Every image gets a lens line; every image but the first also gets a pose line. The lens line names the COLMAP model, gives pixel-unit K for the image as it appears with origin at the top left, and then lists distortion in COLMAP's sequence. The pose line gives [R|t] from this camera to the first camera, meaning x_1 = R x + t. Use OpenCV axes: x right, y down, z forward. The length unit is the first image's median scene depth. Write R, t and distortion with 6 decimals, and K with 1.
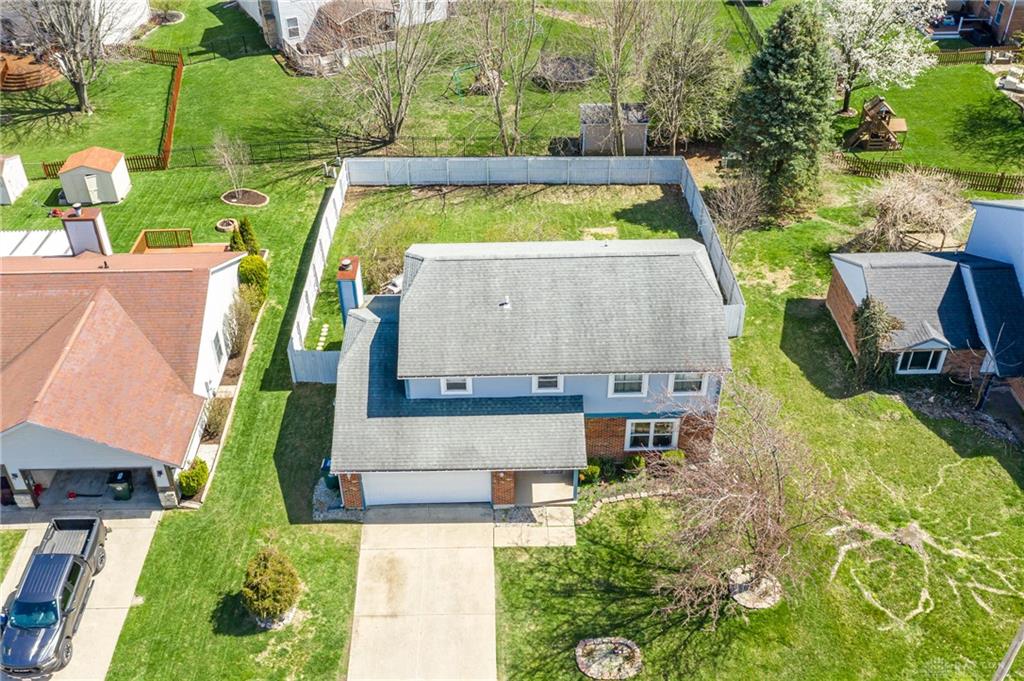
lens RADIAL K [[861.4, 0, 508.2], [0, 861.4, 311.7], [0, 0, 1]] dist [-0.011534, -0.007621]
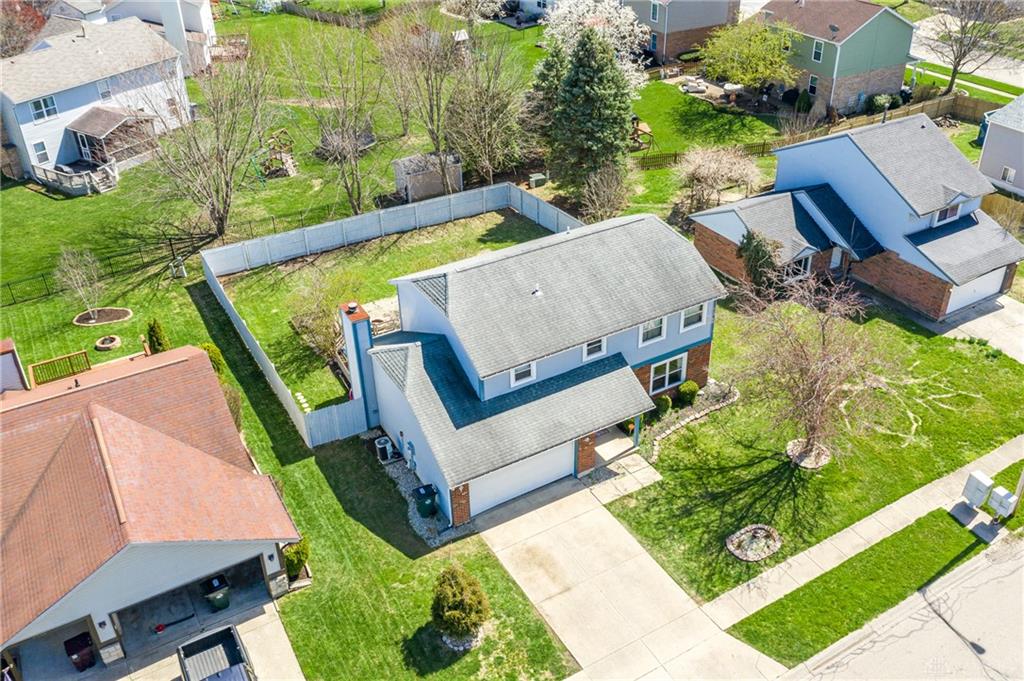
lens RADIAL K [[807.9, 0, 512.0], [0, 807.9, 340.5], [0, 0, 1]] dist [-0.010464, -0.005970]
pose [[0.878652, -0.269020, 0.394460, -0.445226], [0.296660, 0.954936, -0.009542, 0.050132], [-0.374117, 0.125404, 0.918864, 0.081899]]
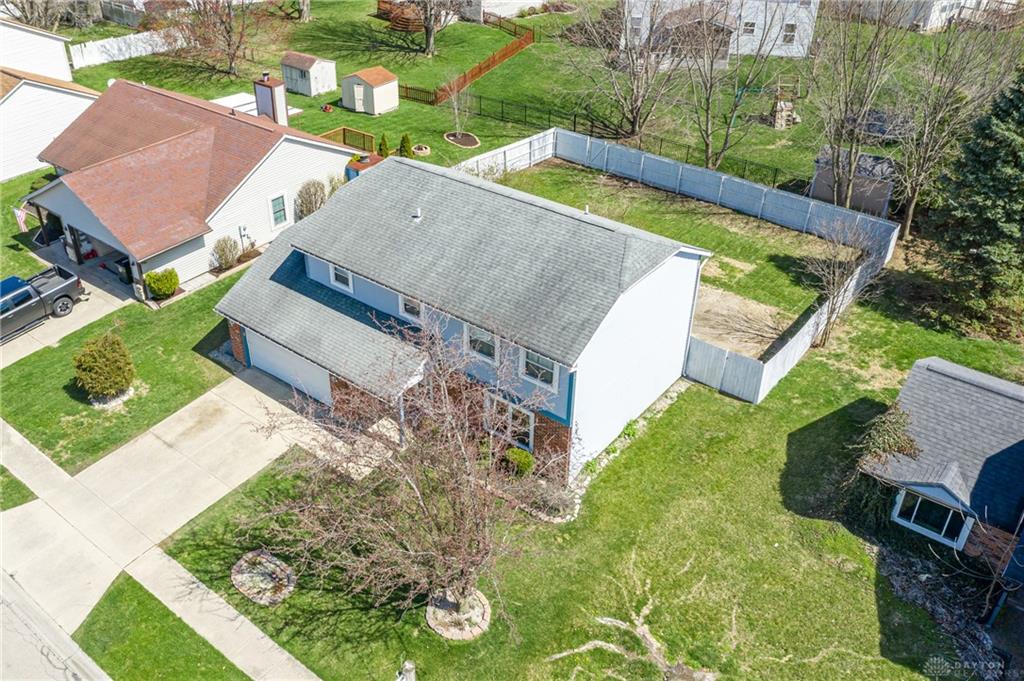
lens RADIAL K [[832.5, 0, 496.8], [0, 832.5, 338.3], [0, 0, 1]] dist [-0.011394, -0.002036]
pose [[0.782380, 0.362777, -0.506236, 0.560171], [-0.386128, 0.920308, 0.062752, 0.021422], [0.488659, 0.146376, 0.860109, 0.288281]]
